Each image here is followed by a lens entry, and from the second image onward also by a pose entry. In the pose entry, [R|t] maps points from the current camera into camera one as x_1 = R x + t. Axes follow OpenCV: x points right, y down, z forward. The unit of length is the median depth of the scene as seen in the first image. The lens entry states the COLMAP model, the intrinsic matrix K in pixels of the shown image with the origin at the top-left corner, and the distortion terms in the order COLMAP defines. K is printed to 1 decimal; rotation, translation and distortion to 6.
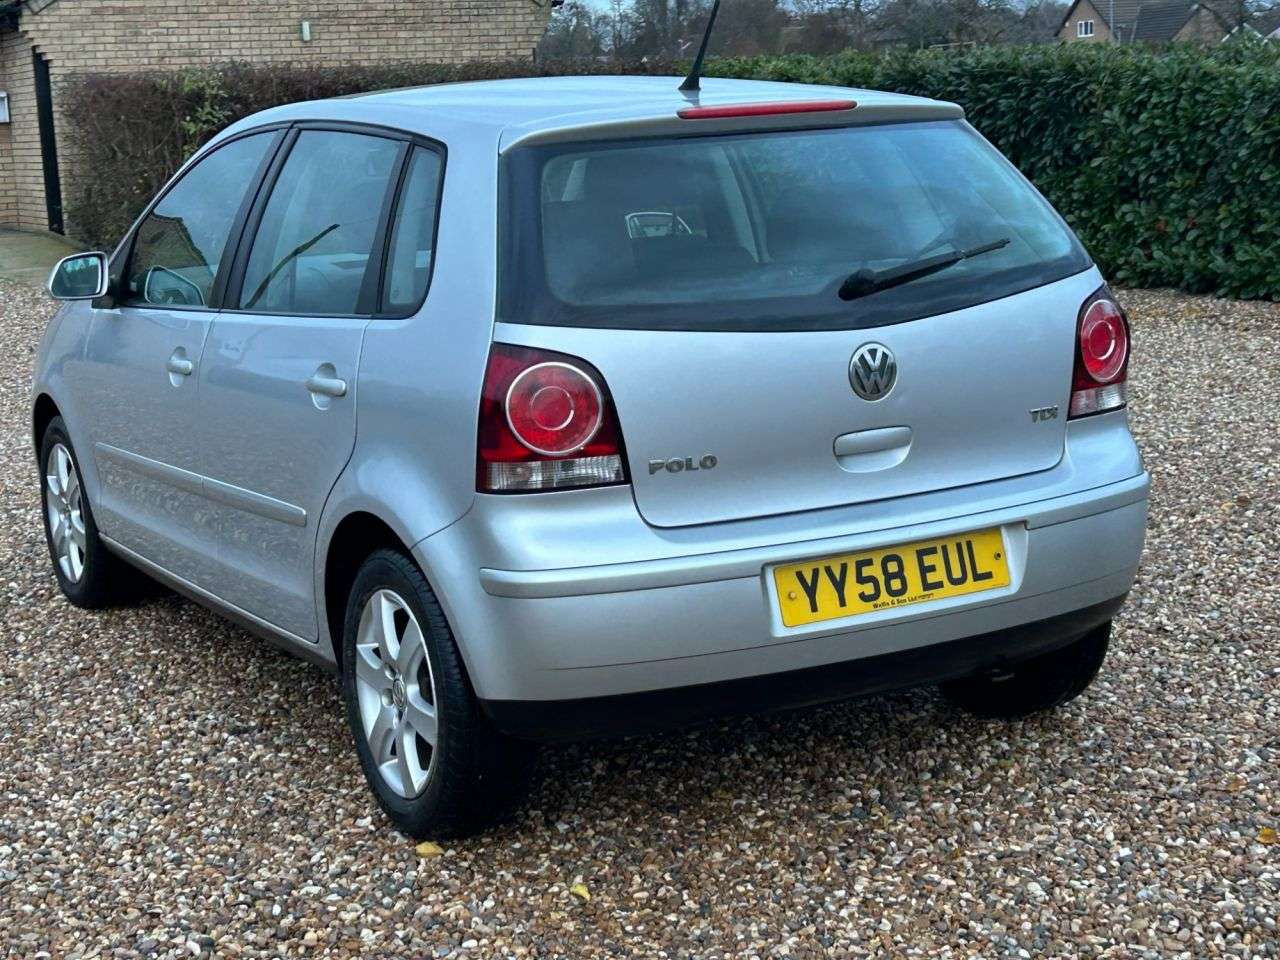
lens RADIAL K [[2137.8, 0, 612.5], [0, 2137.8, 487.6], [0, 0, 1]] dist [0.242338, -0.930610]
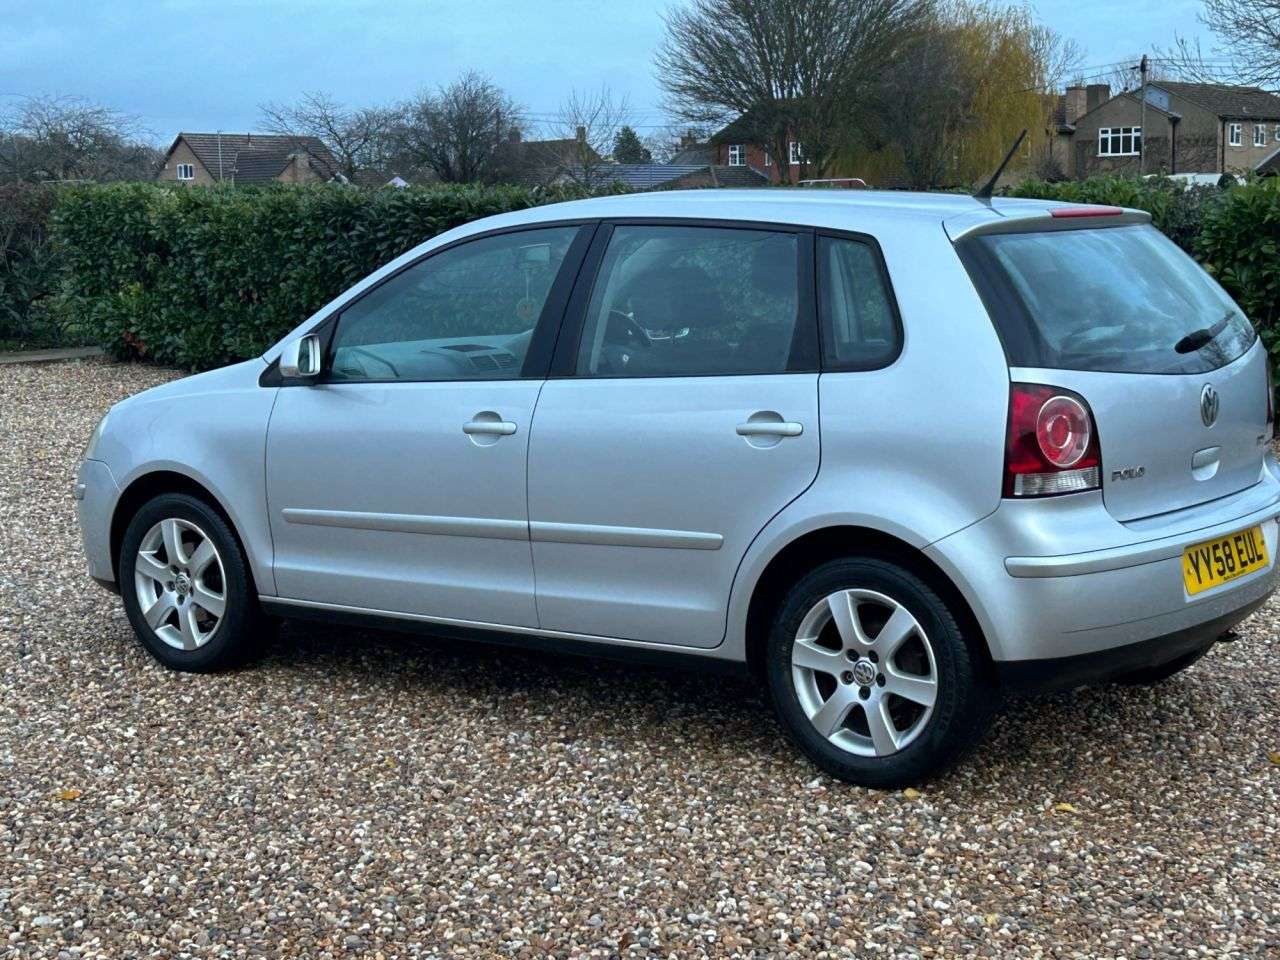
lens RADIAL K [[2137.8, 0, 612.5], [0, 2137.8, 487.6], [0, 0, 1]] dist [0.242338, -0.930610]
pose [[0.913563, -0.025121, 0.405922, -0.764953], [0.050859, 0.997312, -0.052743, 0.049544], [-0.403506, 0.068829, 0.912385, -0.084410]]
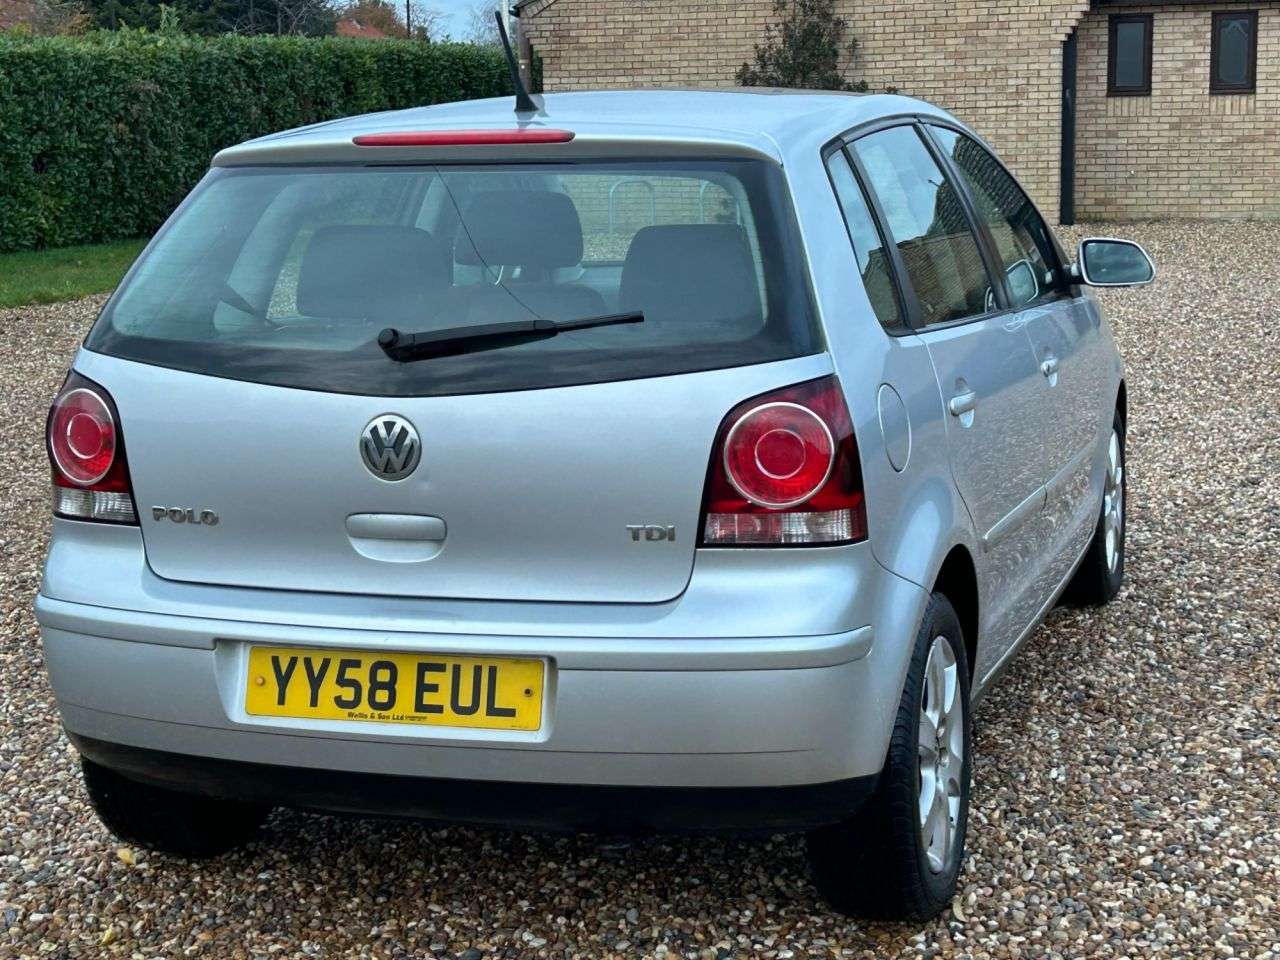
lens RADIAL K [[2131.9, 0, 640.0], [0, 2131.9, 480.0], [0, 0, 1]] dist [0.256698, -0.987227]
pose [[0.685183, 0.150006, -0.712757, 0.795280], [-0.136773, 0.987654, 0.076378, -0.119166], [0.715414, 0.045153, 0.697240, 0.467826]]
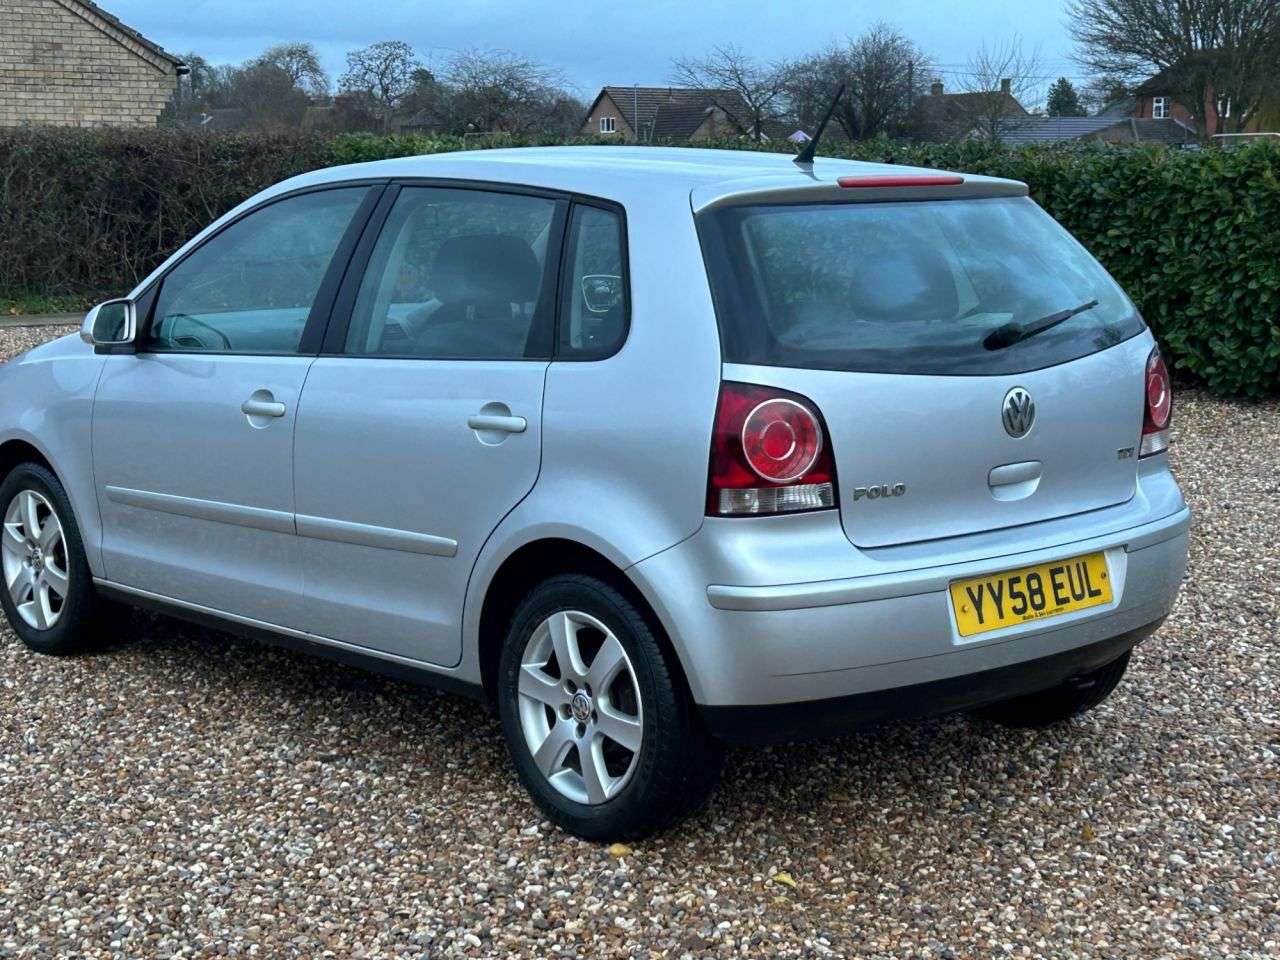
lens RADIAL K [[2131.9, 0, 640.0], [0, 2131.9, 480.0], [0, 0, 1]] dist [0.256698, -0.987227]
pose [[0.972447, 0.004471, 0.233080, -0.335738], [0.004929, 0.999198, -0.039729, 0.025826], [-0.233071, 0.039783, 0.971646, -0.059124]]
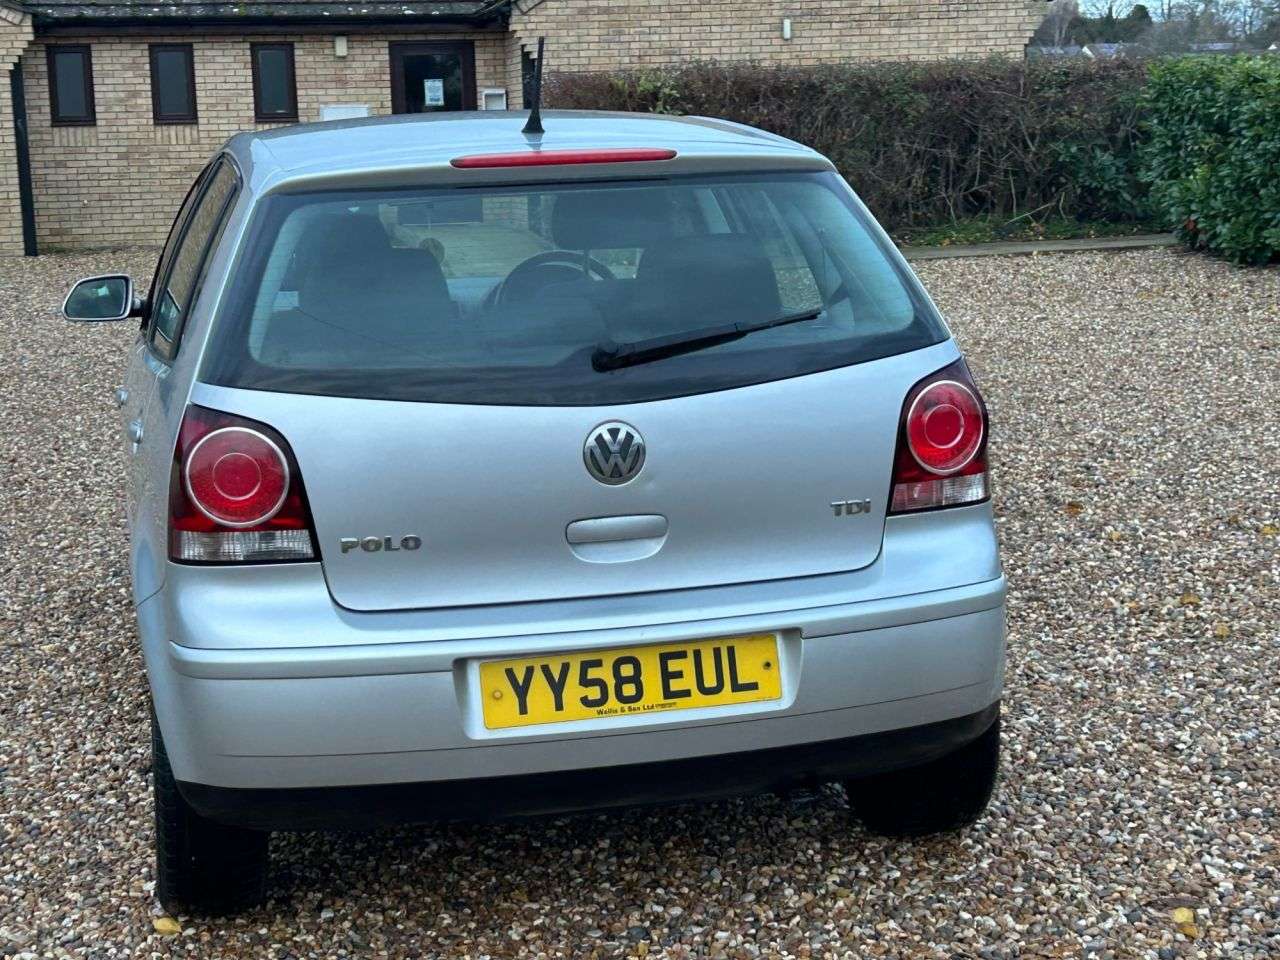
lens RADIAL K [[2137.8, 0, 612.5], [0, 2137.8, 487.6], [0, 0, 1]] dist [0.242338, -0.930610]
pose [[0.962194, 0.058788, -0.265946, 0.356669], [-0.057505, 0.998265, 0.012614, -0.050235], [0.266226, 0.003156, 0.963905, 0.130274]]
